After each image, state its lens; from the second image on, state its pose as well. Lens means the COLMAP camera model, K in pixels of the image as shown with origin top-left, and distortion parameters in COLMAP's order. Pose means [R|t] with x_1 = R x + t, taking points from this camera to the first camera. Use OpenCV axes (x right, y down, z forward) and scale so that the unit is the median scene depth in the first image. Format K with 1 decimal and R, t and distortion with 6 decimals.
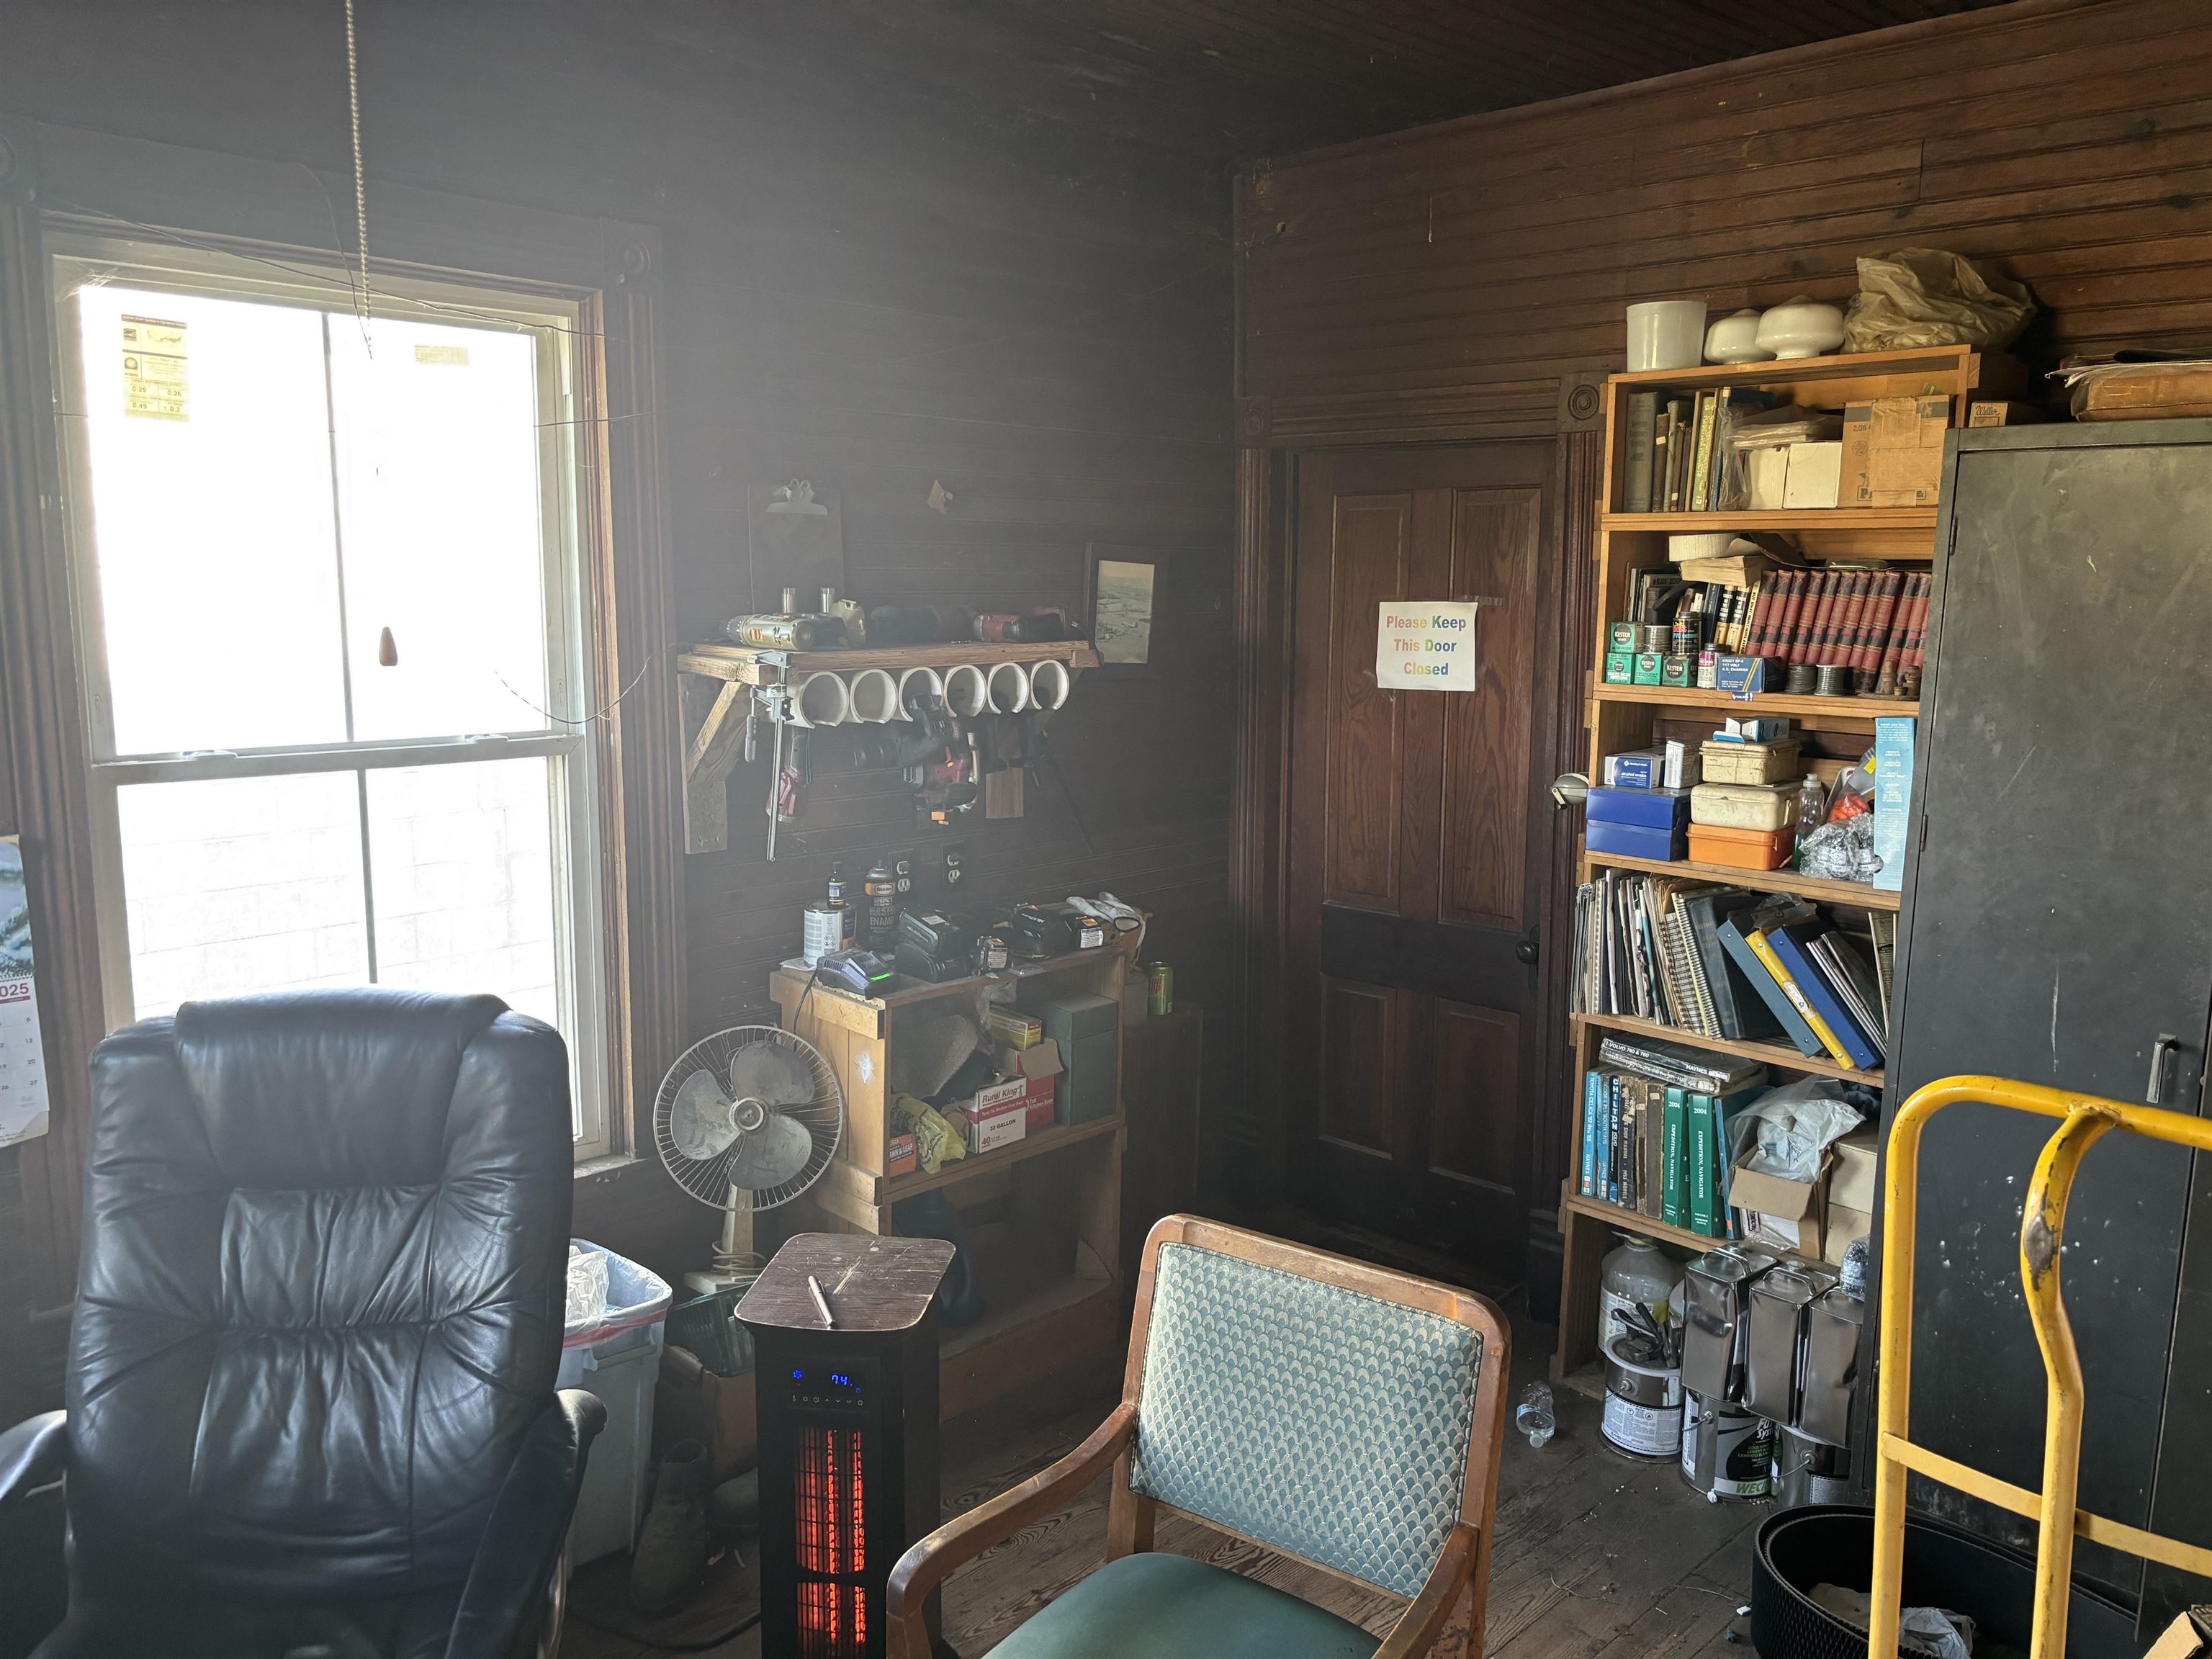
lens RADIAL K [[1669.1, 0, 1105.4], [0, 1669.1, 829.7], [0, 0, 1]] dist [0.024008, -0.026697]
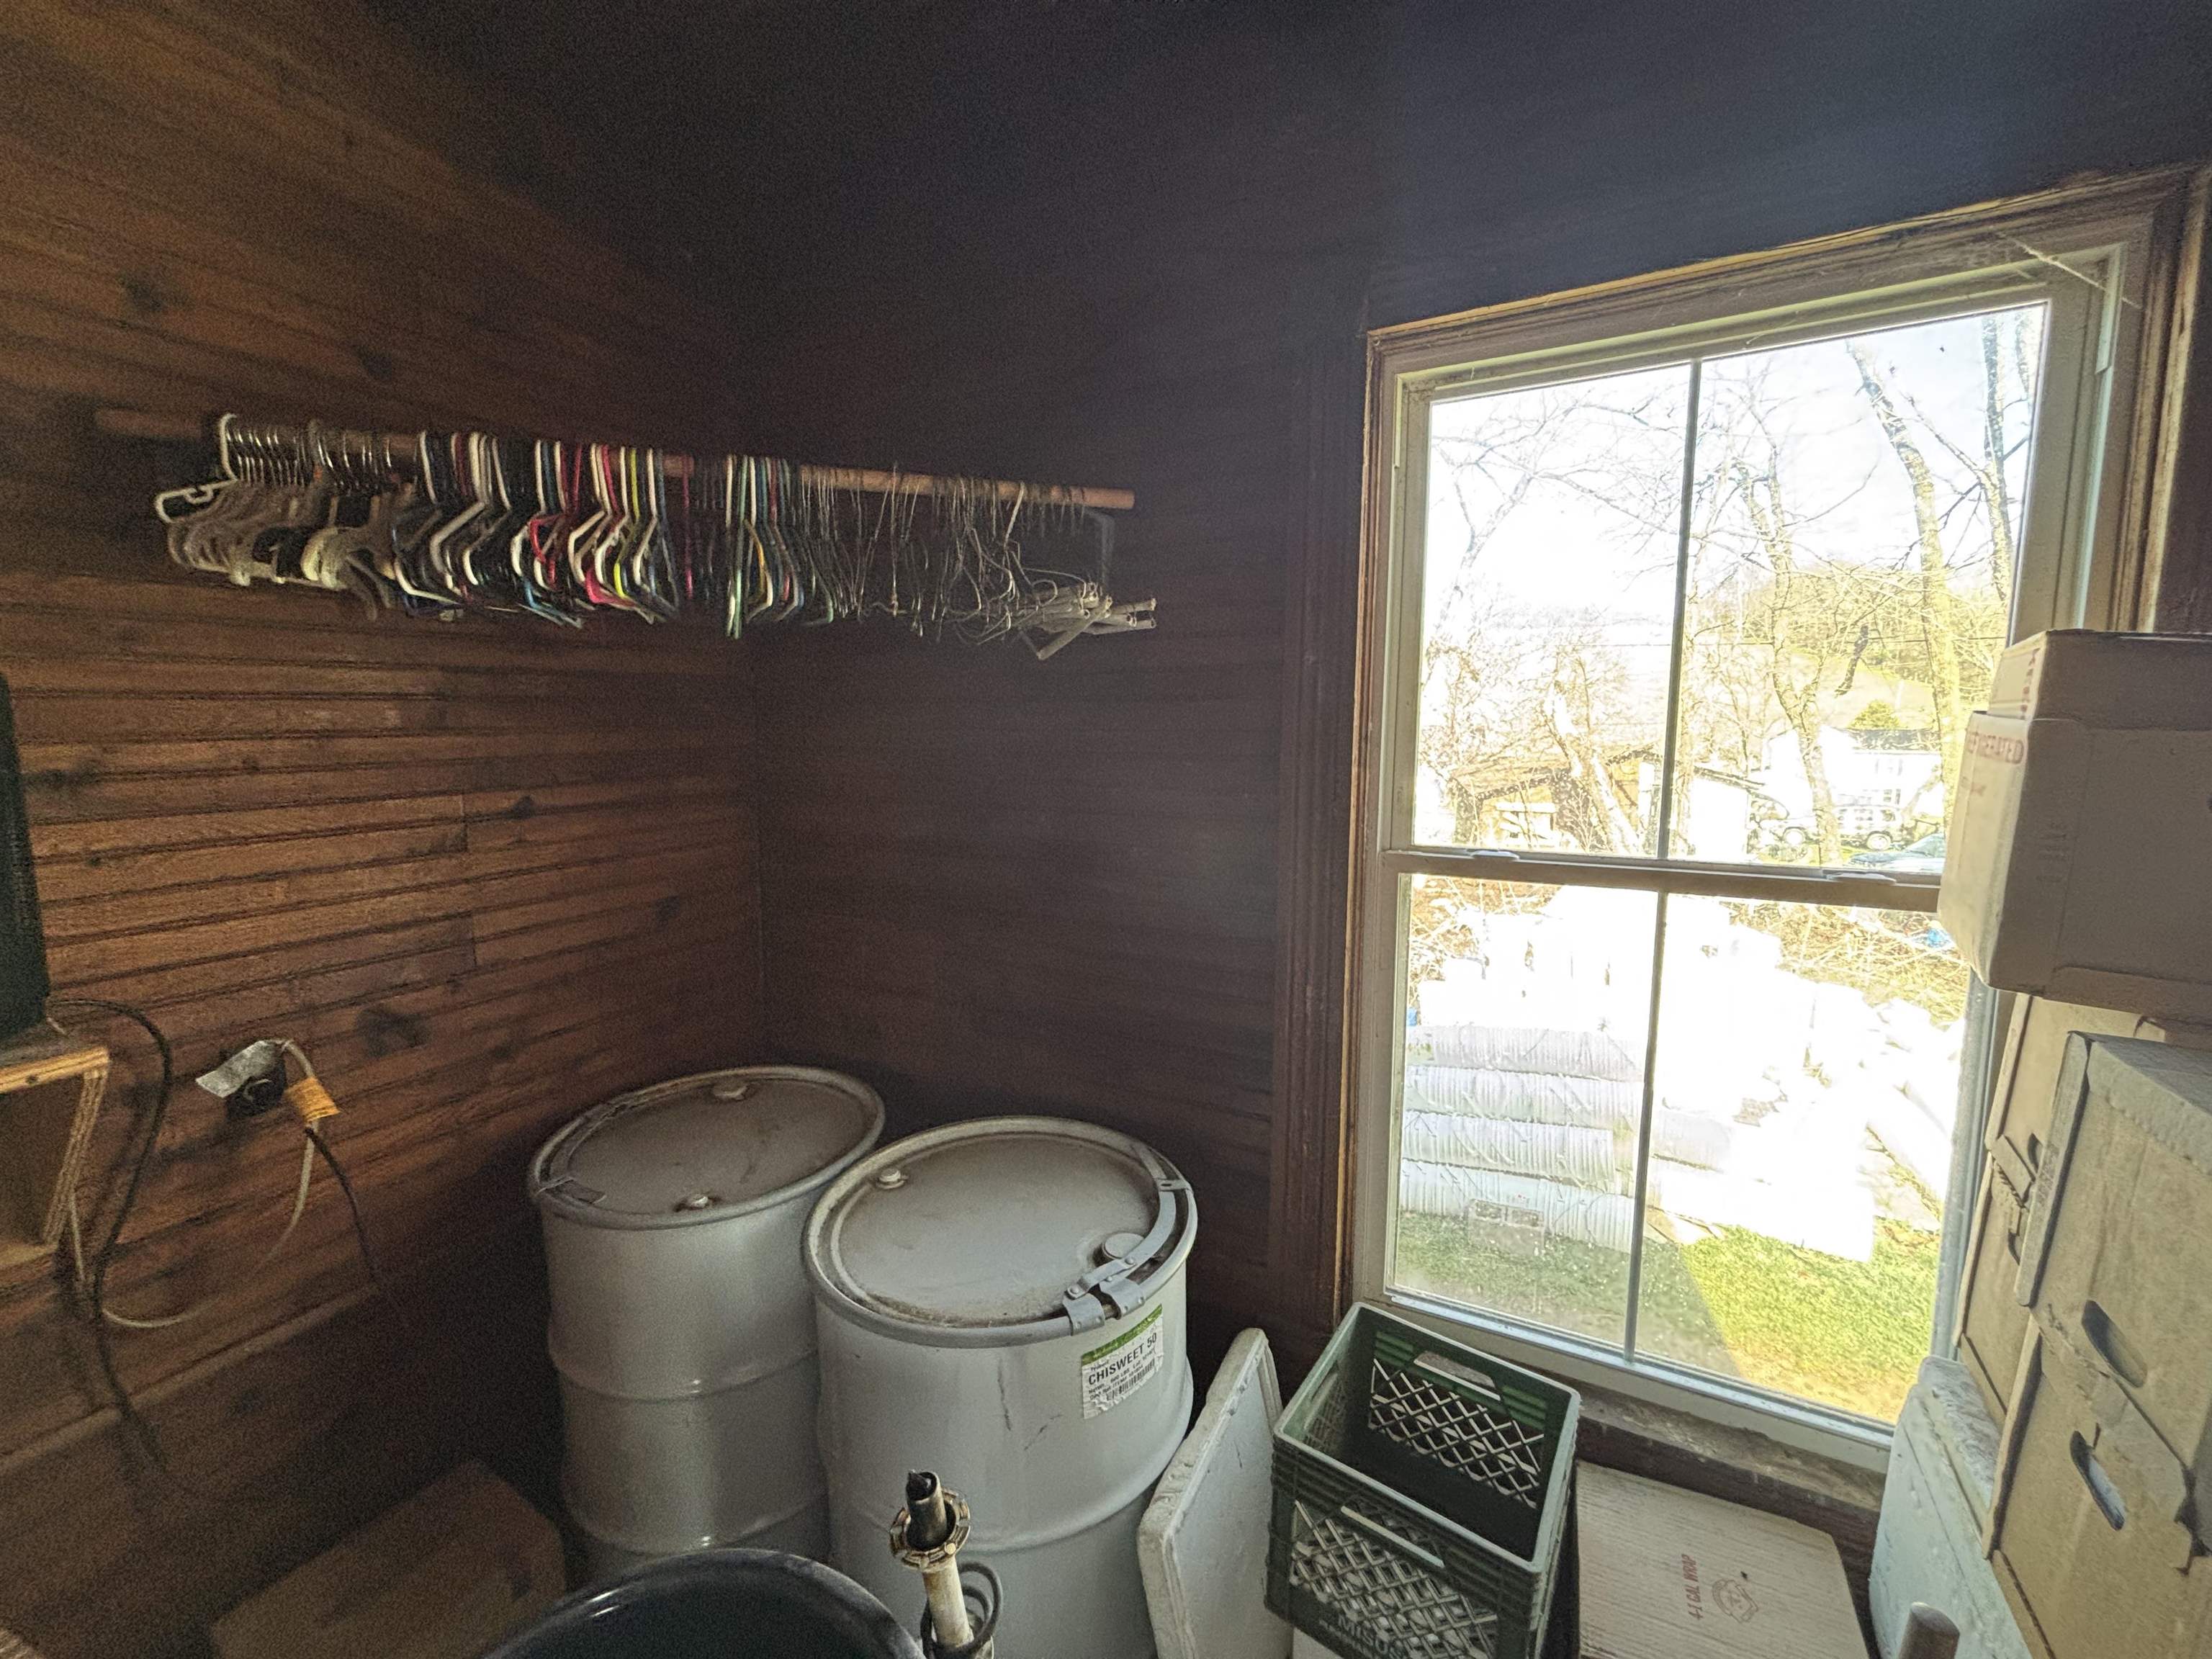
lens RADIAL K [[886.8, 0, 1103.9], [0, 886.8, 825.4], [0, 0, 1]] dist [0.000902, 0.000091]
pose [[0.247003, 0.108292, -0.962945, -0.074965], [-0.138060, 0.987531, 0.075644, -0.064918], [0.959129, 0.114259, 0.258874, 0.597217]]
